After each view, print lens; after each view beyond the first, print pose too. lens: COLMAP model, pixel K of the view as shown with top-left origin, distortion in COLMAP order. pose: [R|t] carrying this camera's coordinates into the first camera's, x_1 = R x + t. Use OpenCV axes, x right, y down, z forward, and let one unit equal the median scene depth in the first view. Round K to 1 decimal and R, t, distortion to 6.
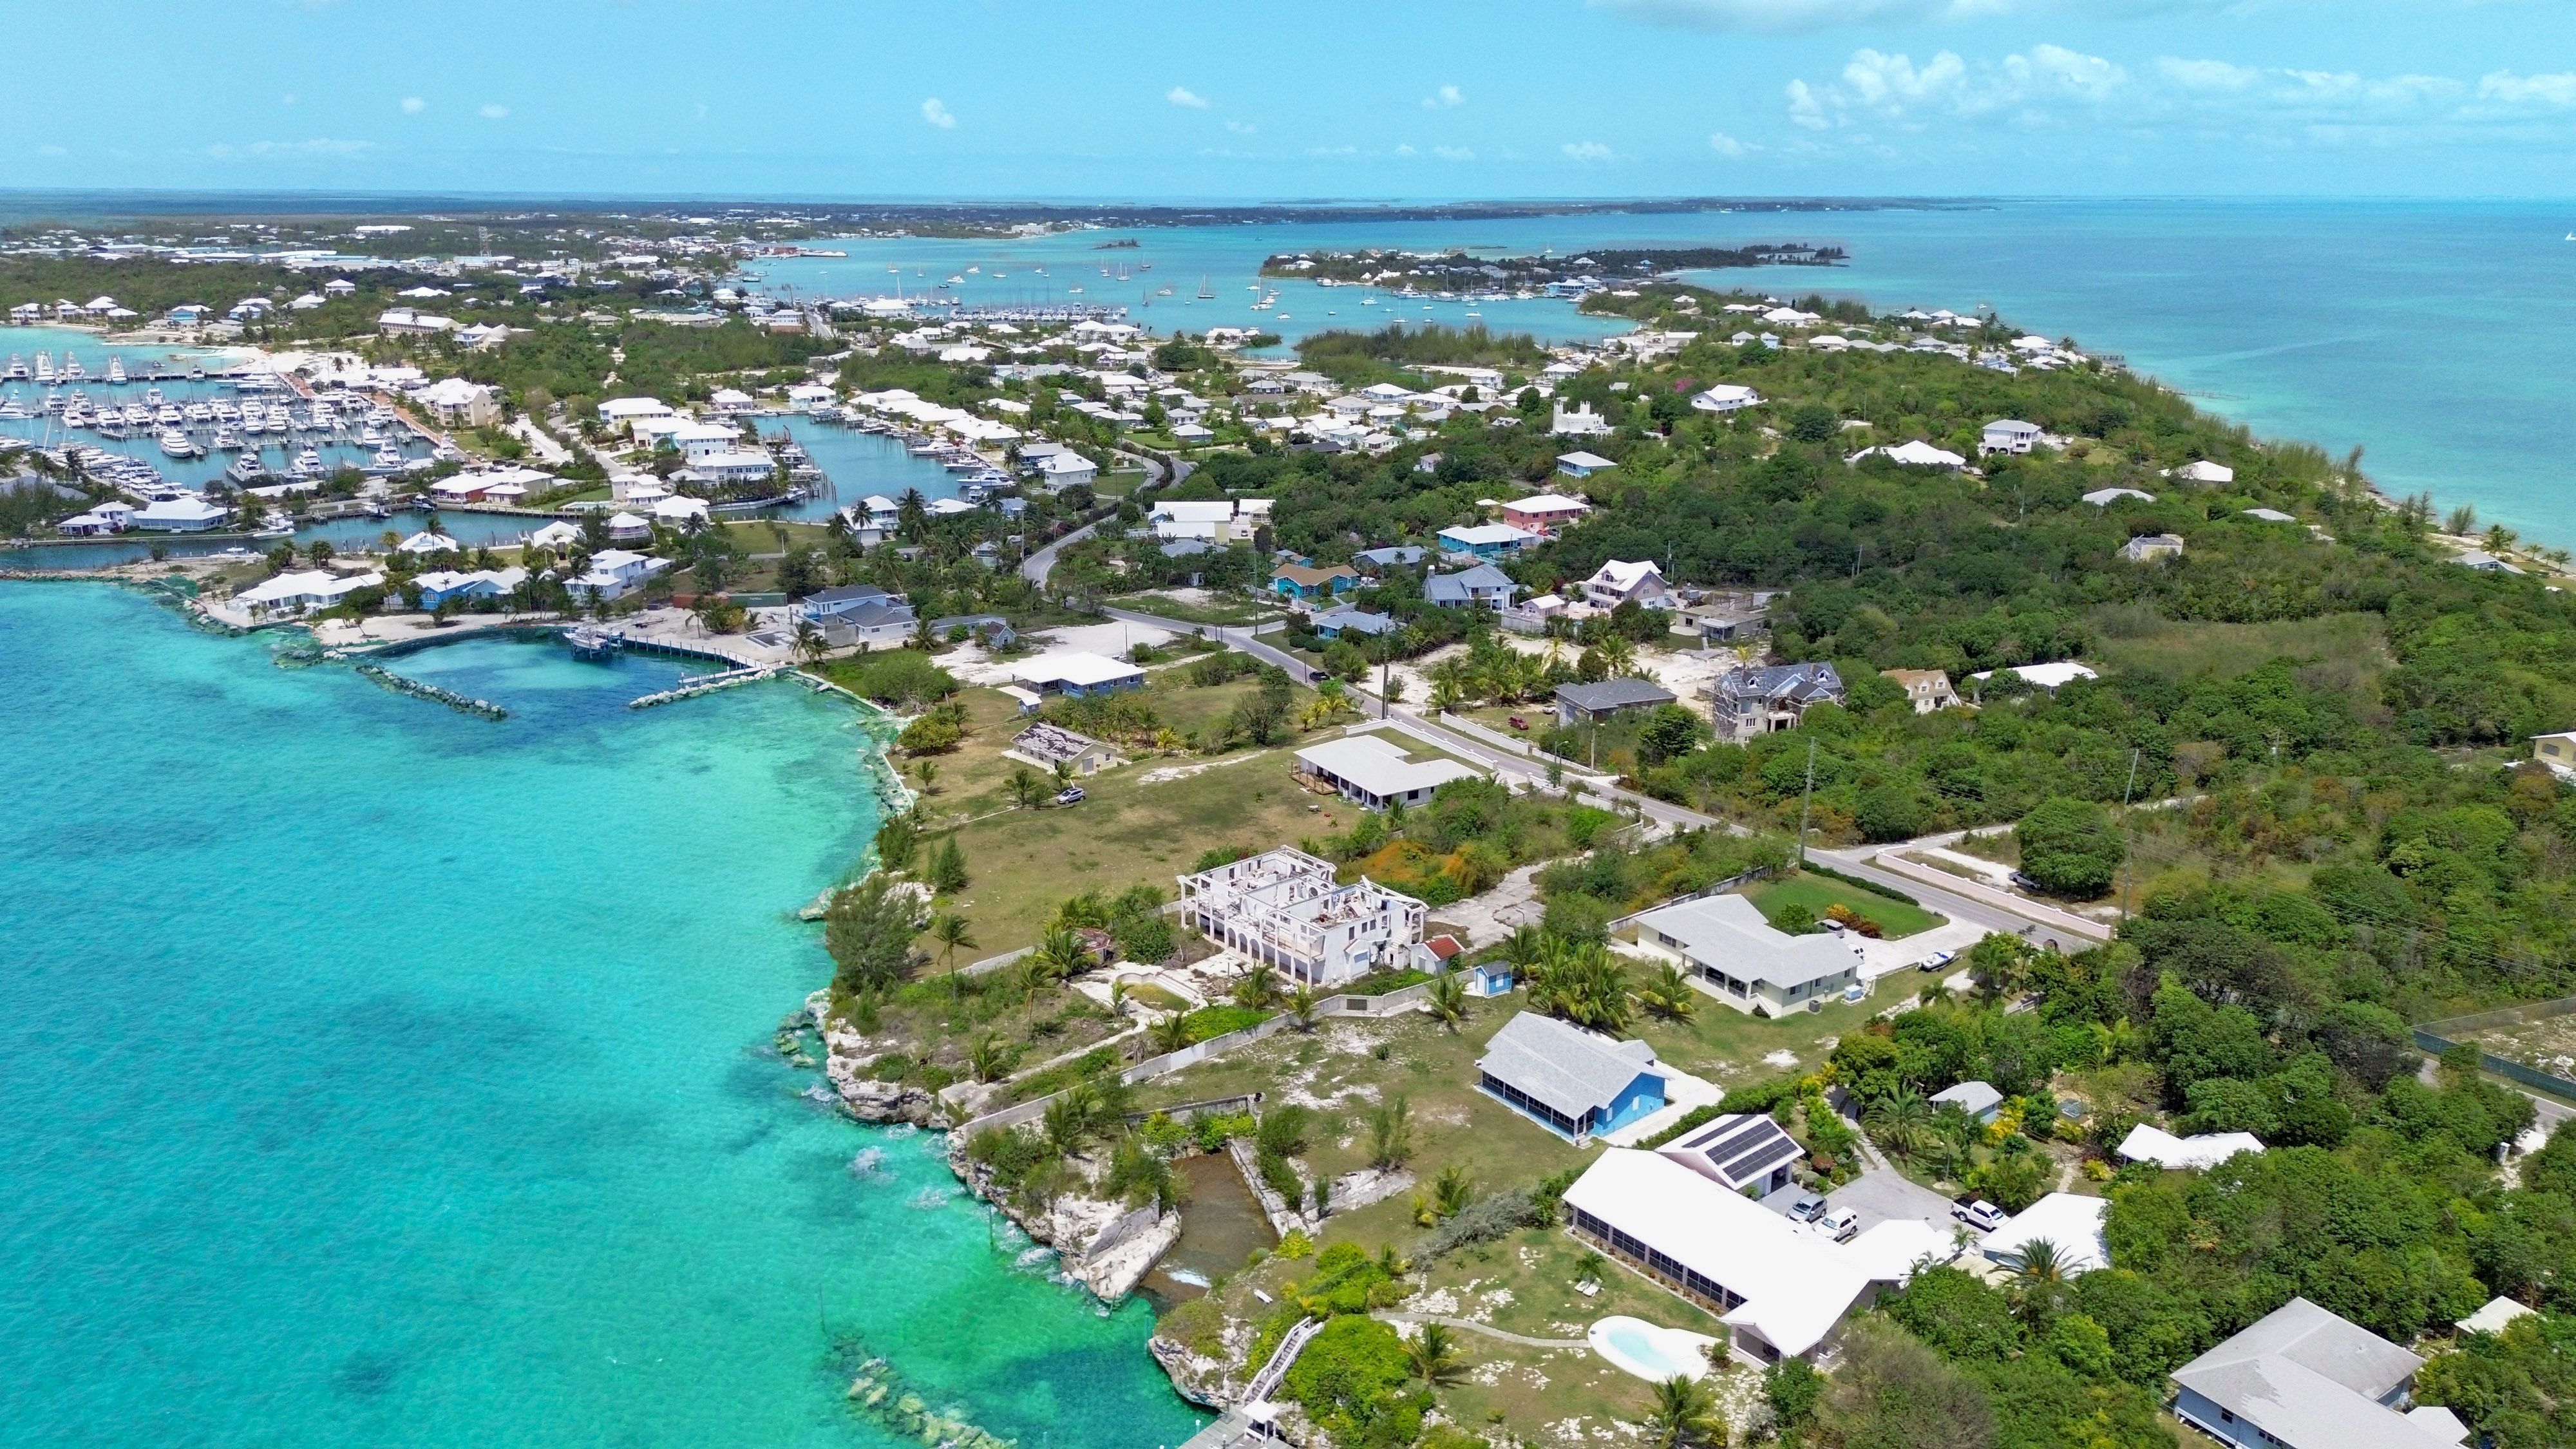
lens RADIAL K [[1824.0, 0, 1273.6], [0, 1824.0, 737.6], [0, 0, 1]] dist [0.080738, -0.105758]
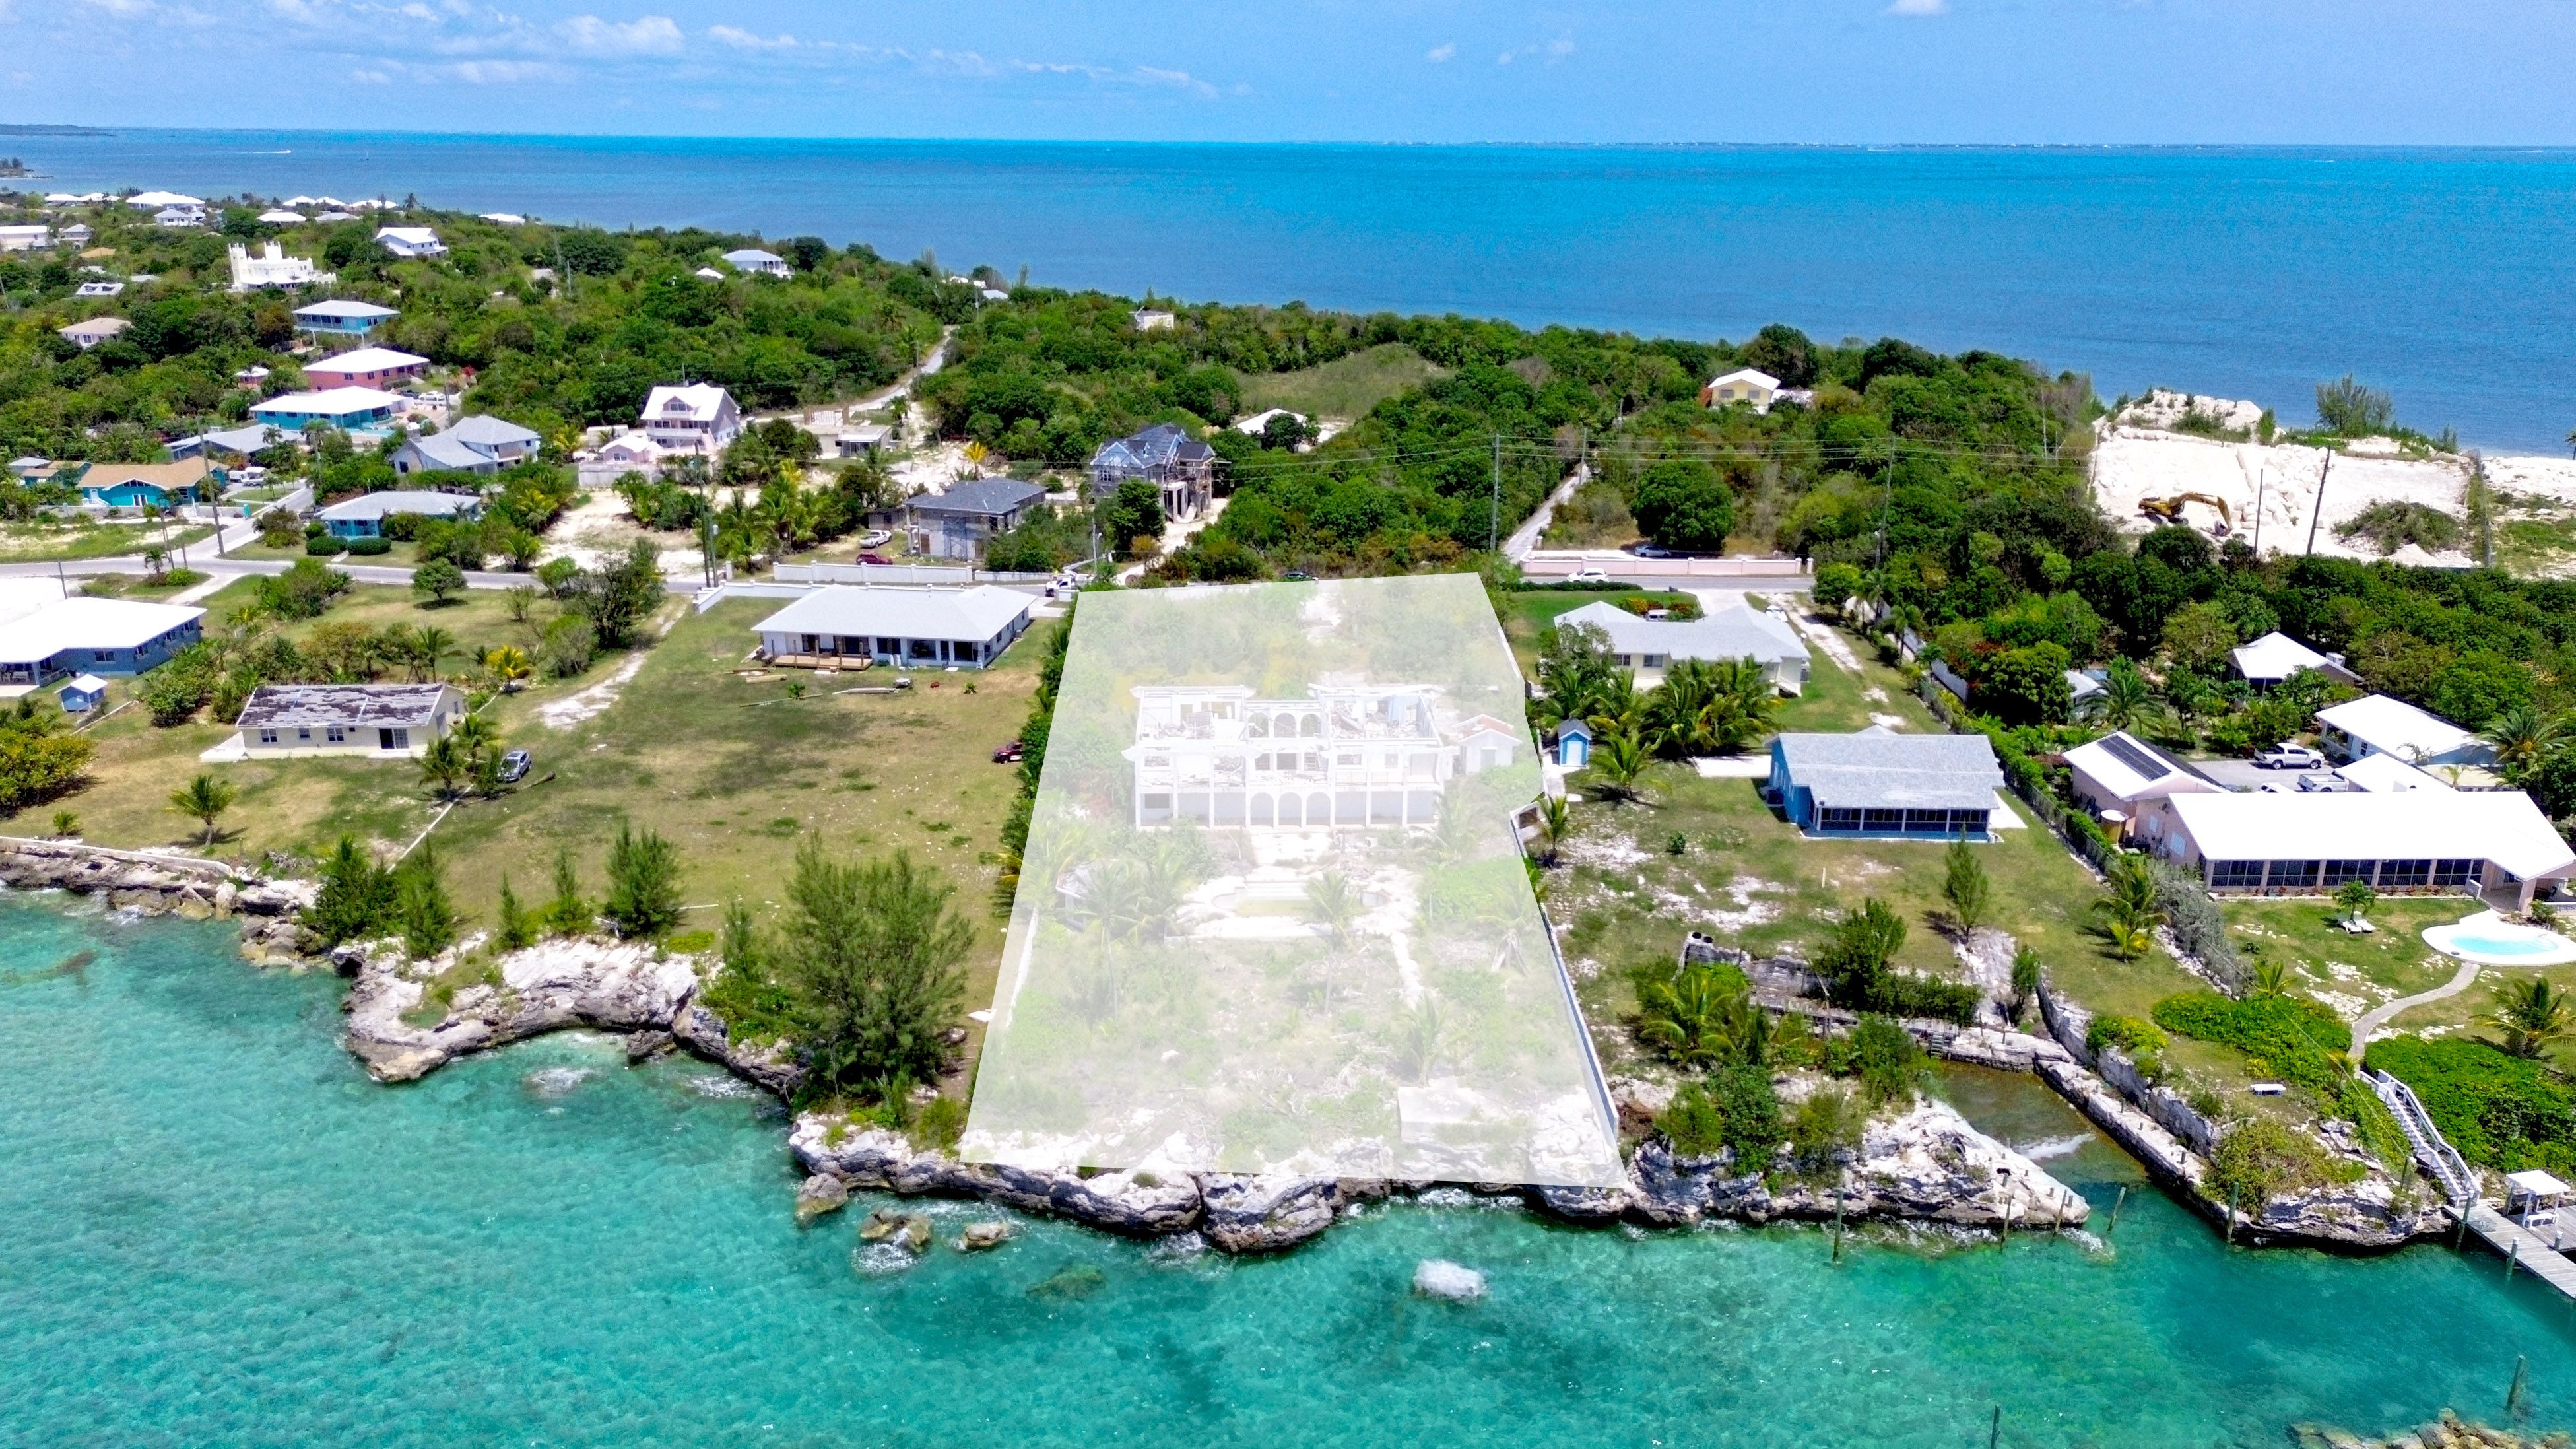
lens RADIAL K [[1824.2, 0, 1273.6], [0, 1824.2, 737.6], [0, 0, 1]] dist [0.080738, -0.105758]
pose [[0.616029, -0.241532, 0.749780, -0.490119], [0.225475, 0.966073, 0.125955, 0.001614], [-0.754765, 0.091465, 0.649588, 0.559940]]
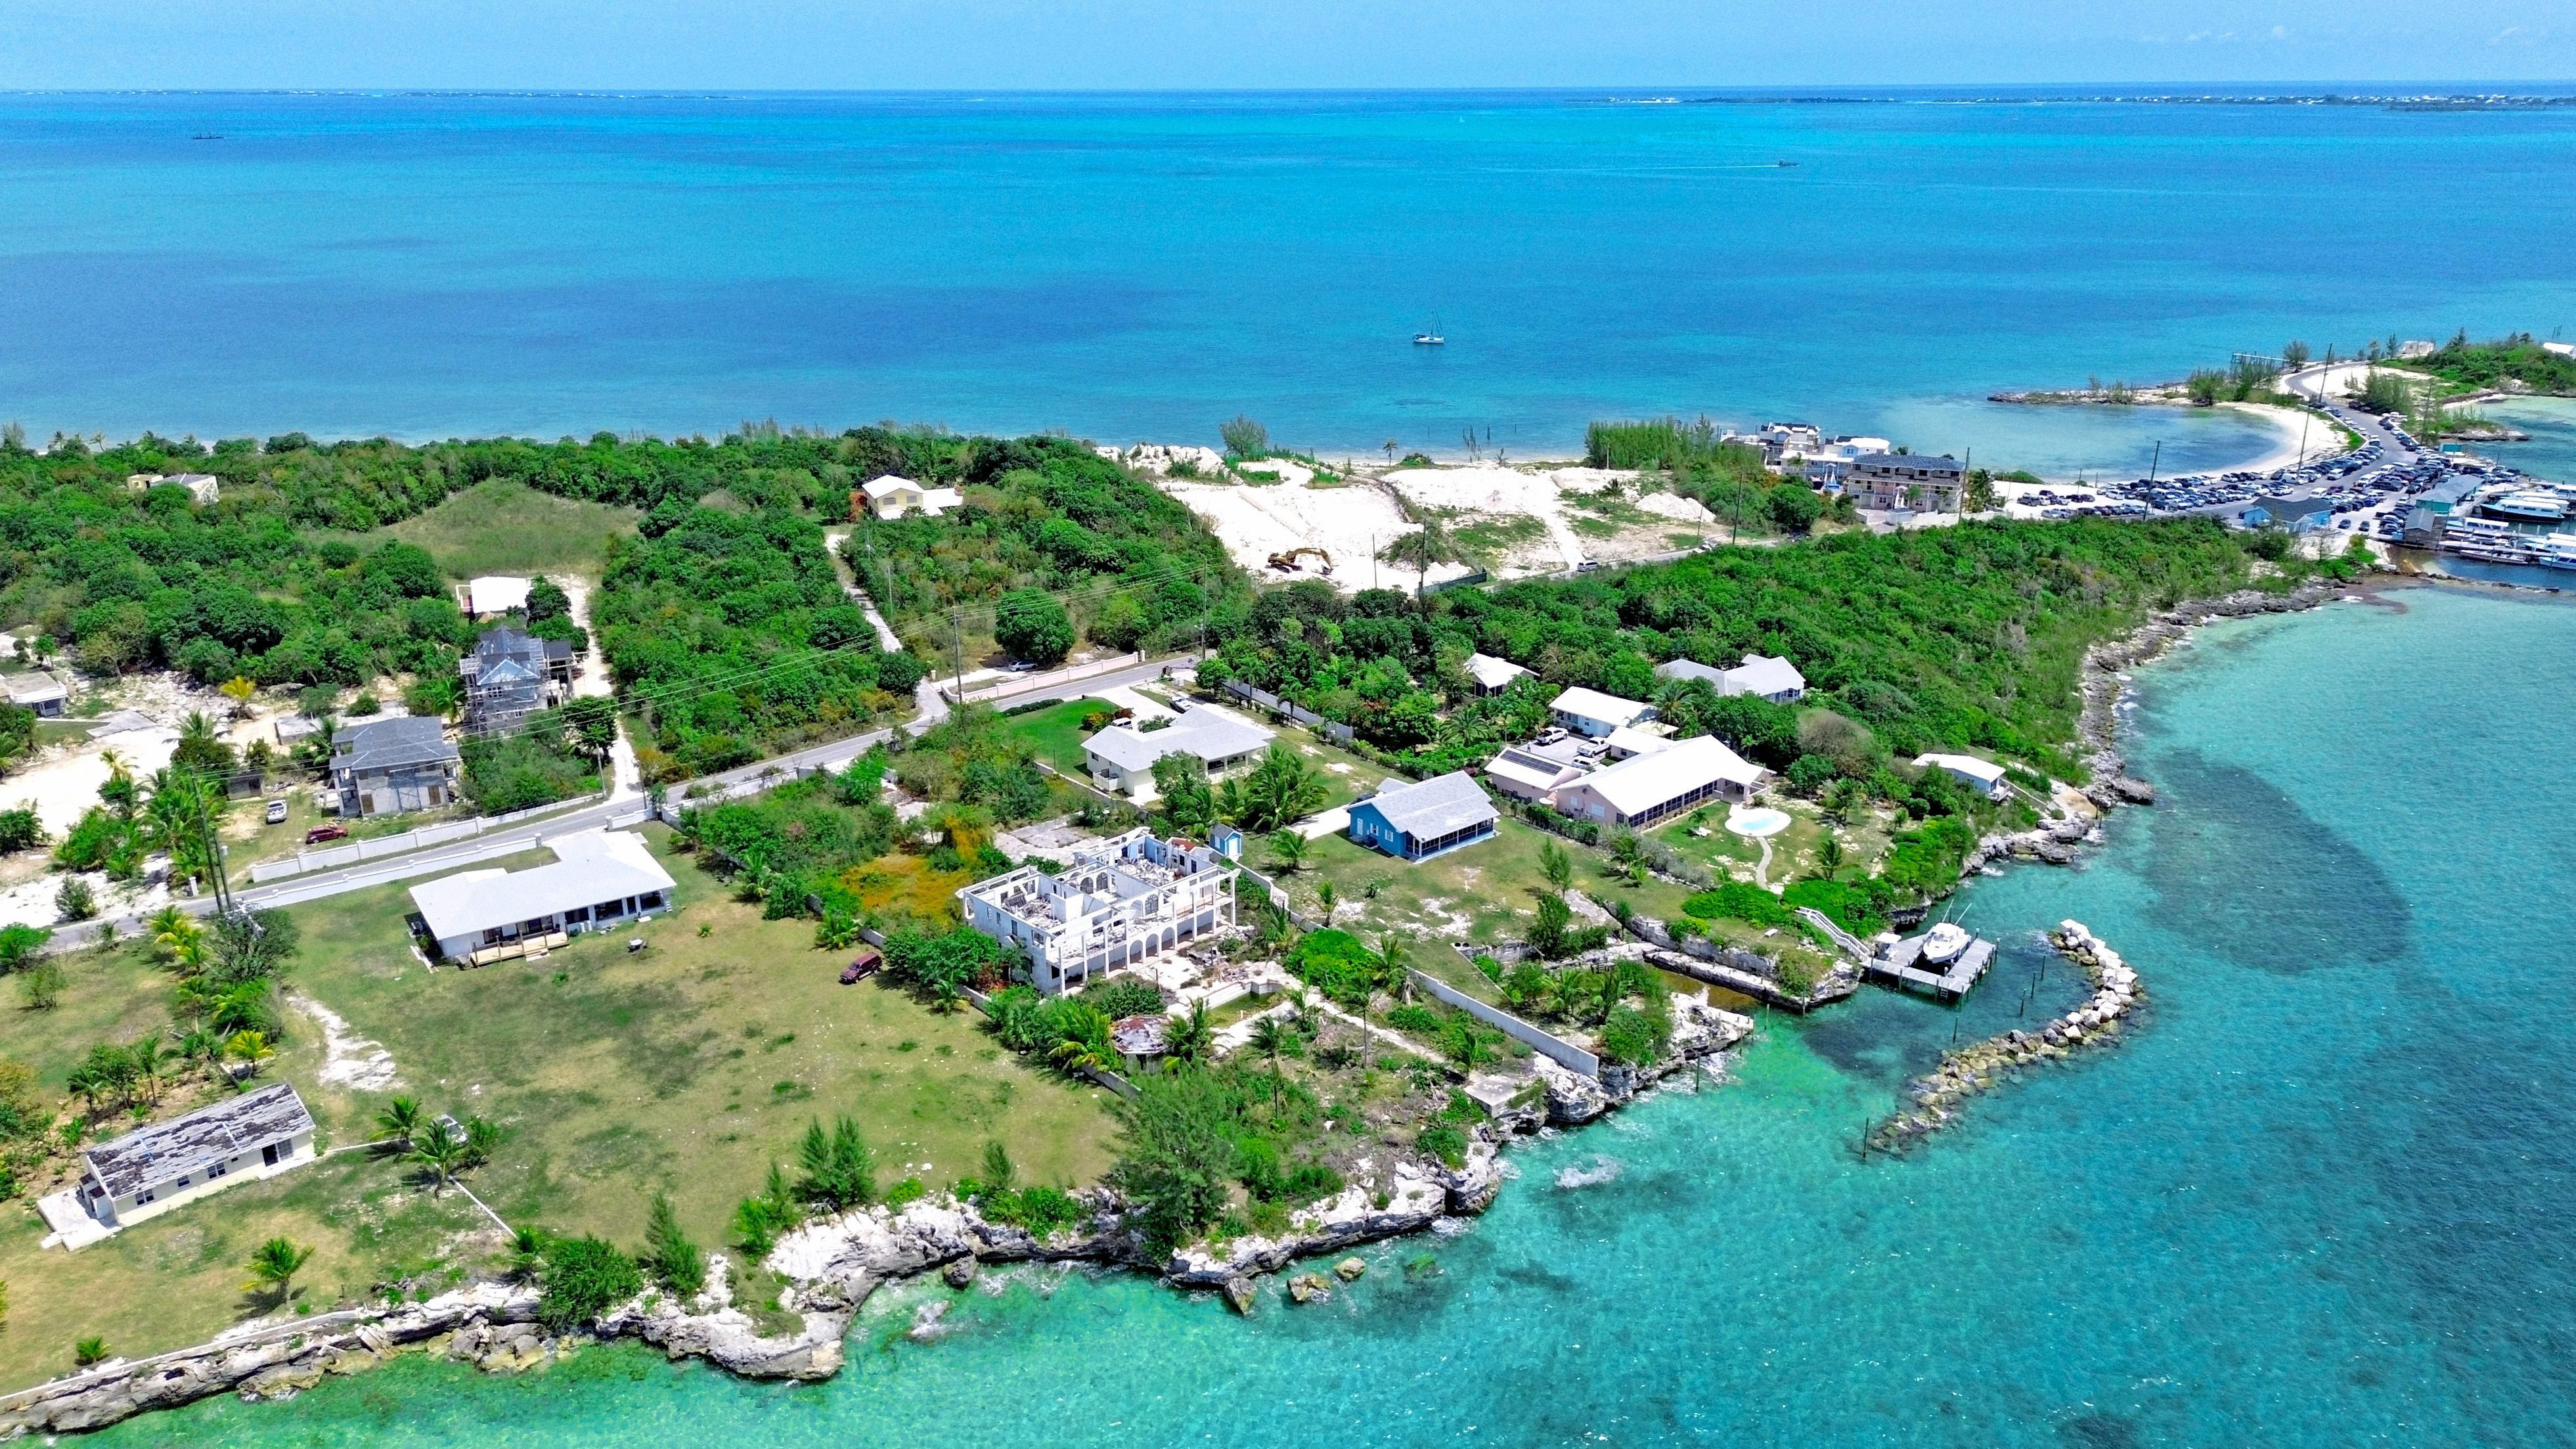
lens RADIAL K [[1851.9, 0, 1265.0], [0, 1851.9, 730.3], [0, 0, 1]] dist [0.081249, -0.104712]
pose [[-0.061349, -0.327101, 0.942996, -0.807706], [0.295910, 0.896340, 0.330169, -0.253124], [-0.953244, 0.299297, 0.041803, 0.844831]]
